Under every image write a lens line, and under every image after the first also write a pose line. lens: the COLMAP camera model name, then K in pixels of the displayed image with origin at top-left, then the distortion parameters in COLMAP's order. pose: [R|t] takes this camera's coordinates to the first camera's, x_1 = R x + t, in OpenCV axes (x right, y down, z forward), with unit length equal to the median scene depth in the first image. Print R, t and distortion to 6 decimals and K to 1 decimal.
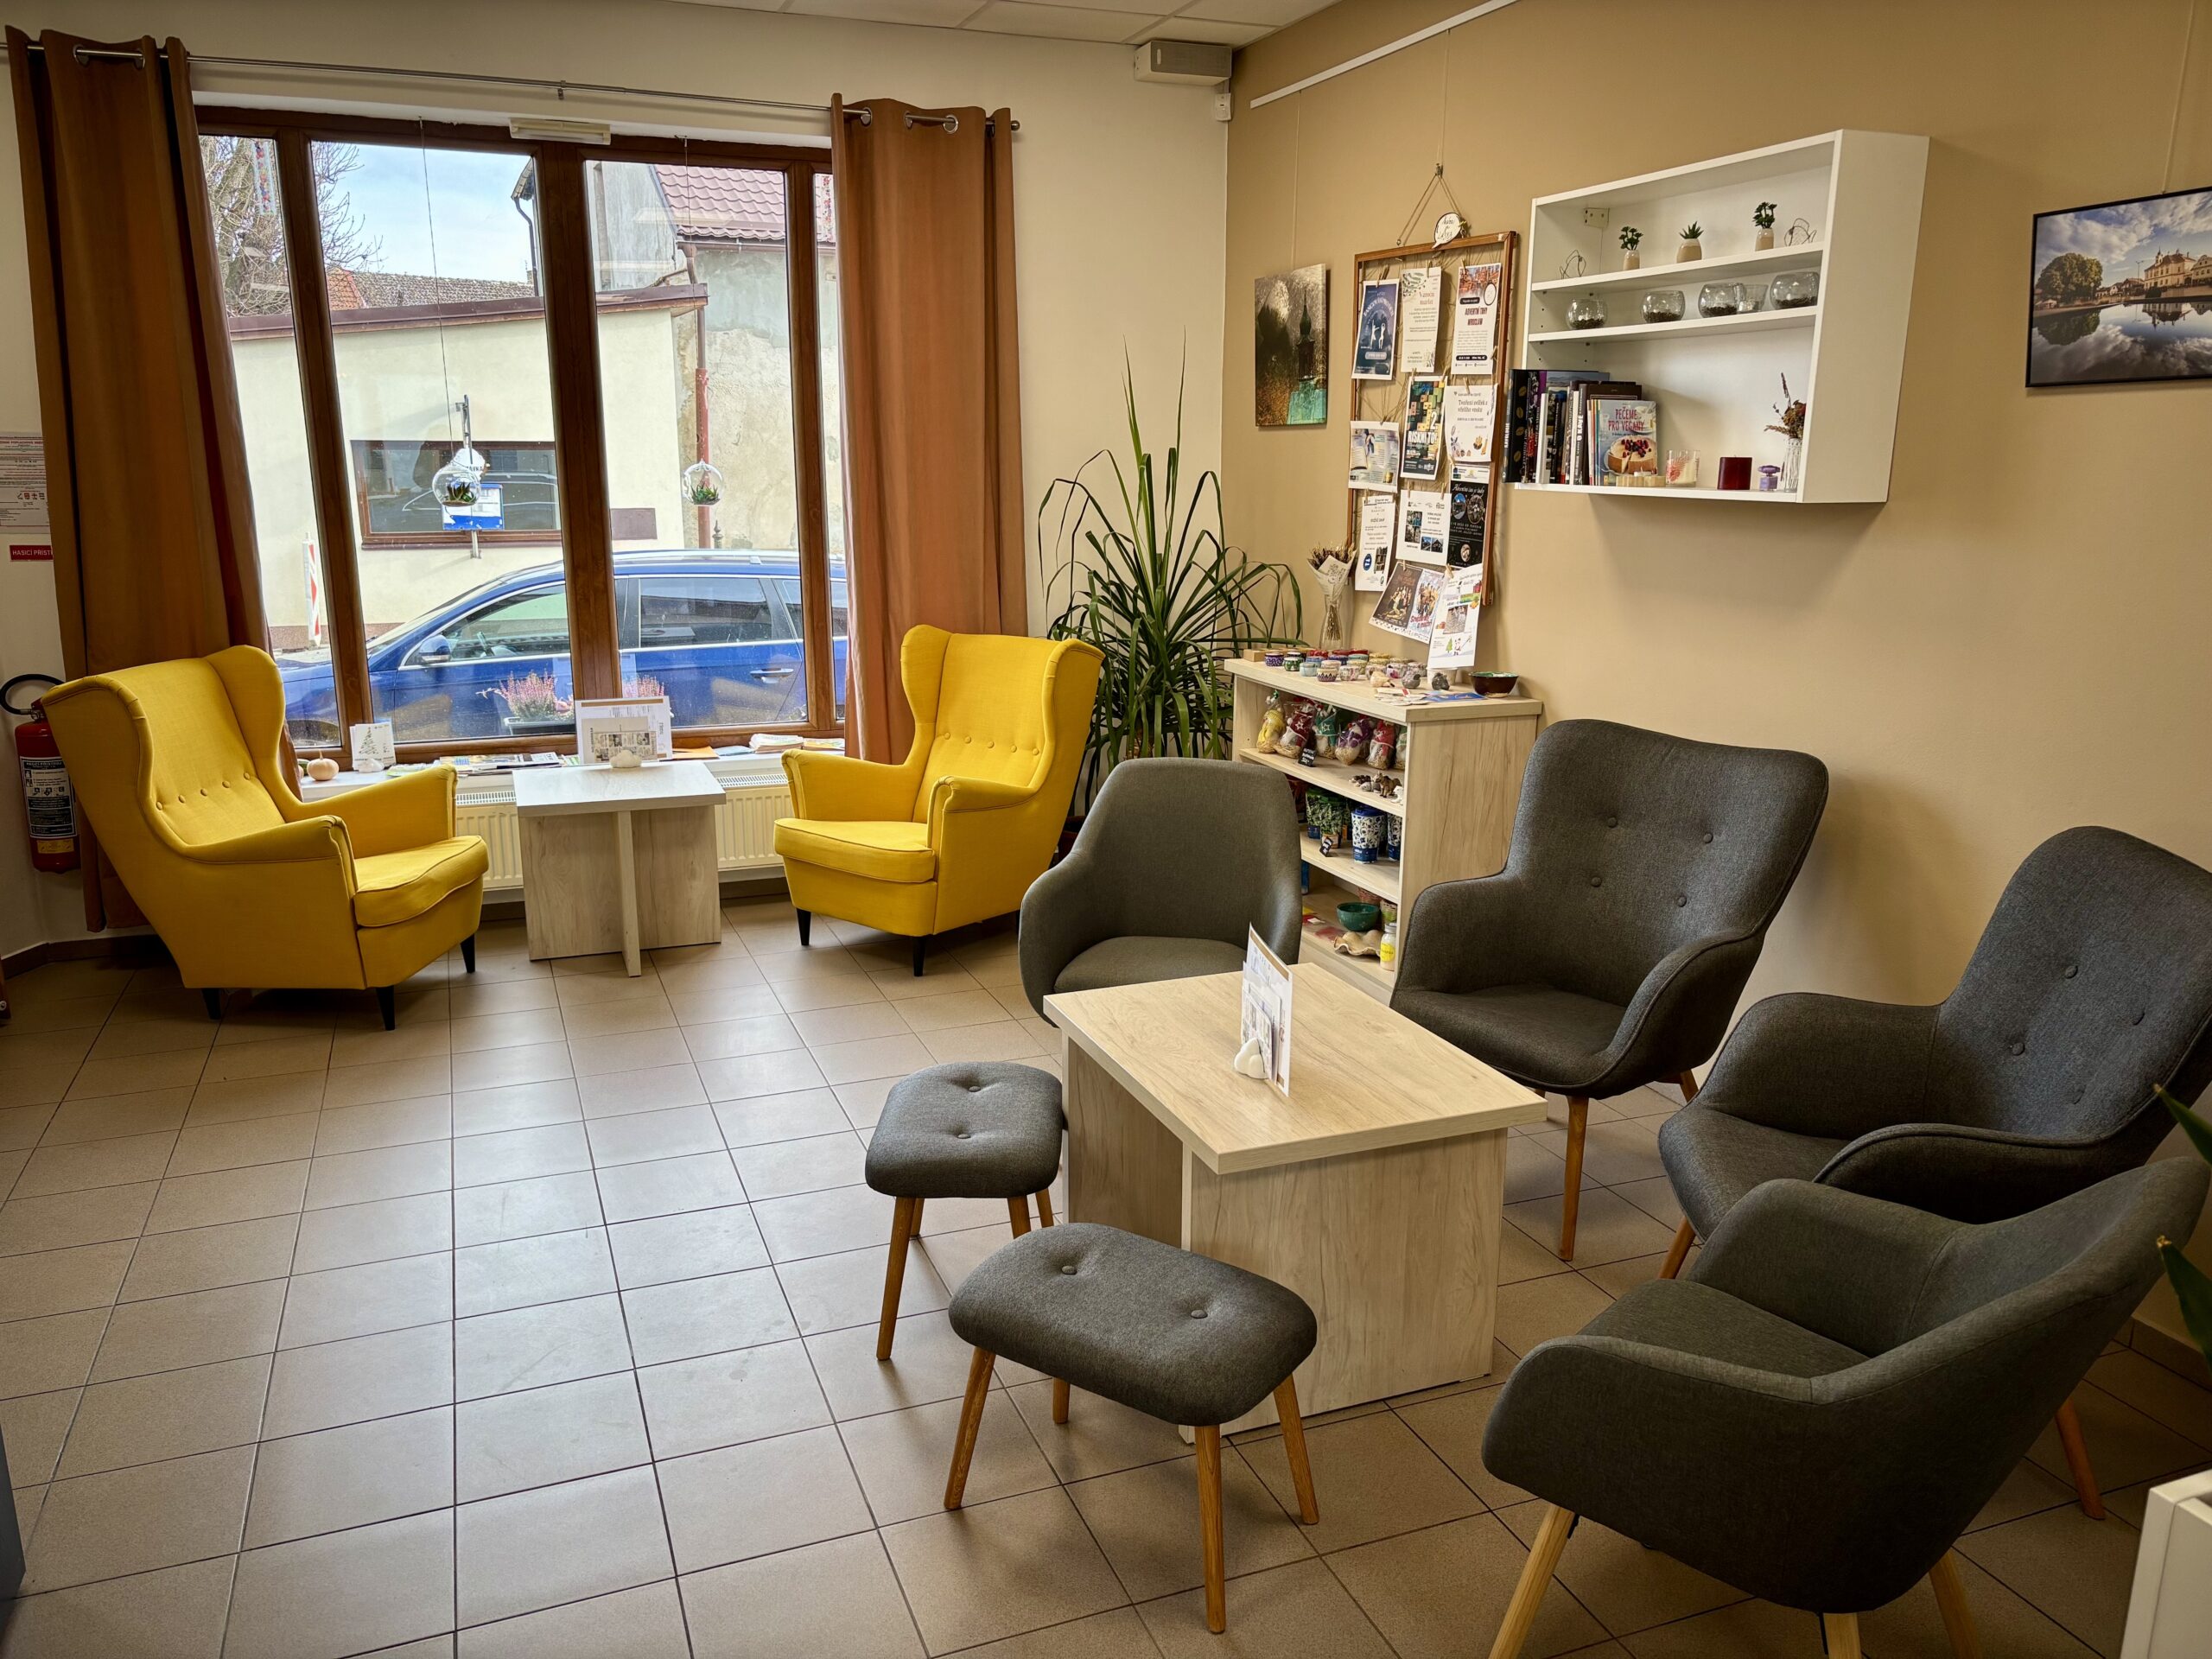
lens RADIAL K [[1687.8, 0, 1106.0], [0, 1687.8, 829.5], [0, 0, 1]] dist [-0.002472, -0.029512]
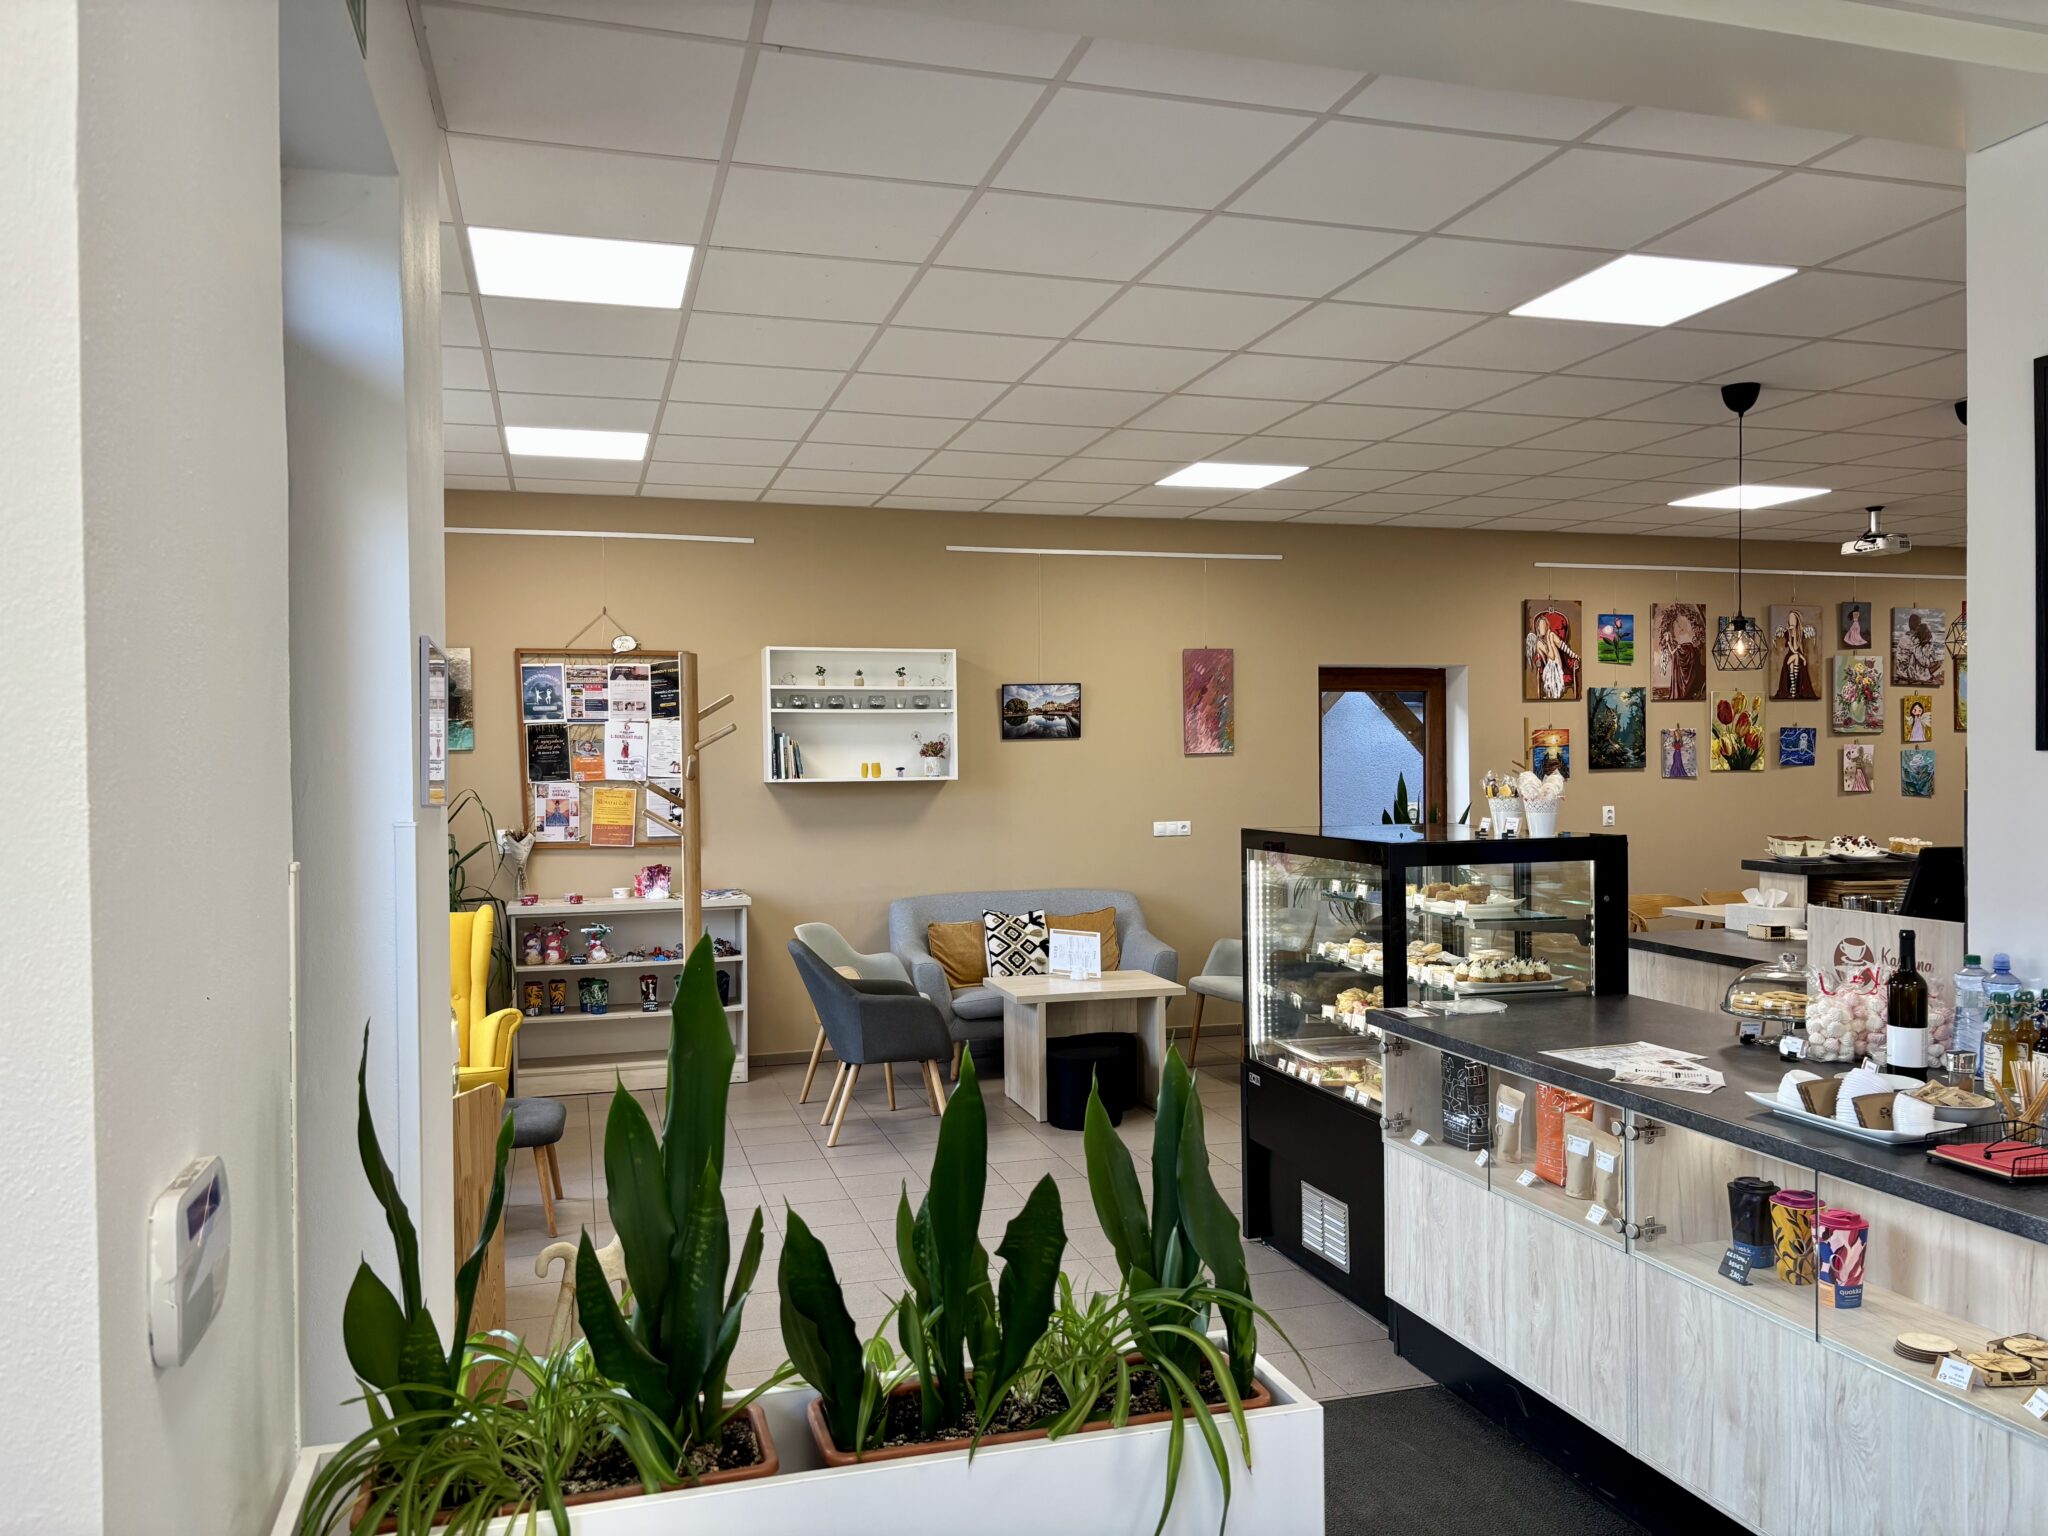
lens RADIAL K [[1472.7, 0, 1024.0], [0, 1472.7, 768.0], [0, 0, 1]] dist [-0.002316, -0.002951]
pose [[0.071240, -0.007209, 0.997433, -1.717628], [0.229896, 0.973170, -0.009387, -0.149670], [-0.970604, 0.229974, 0.070986, 0.655292]]
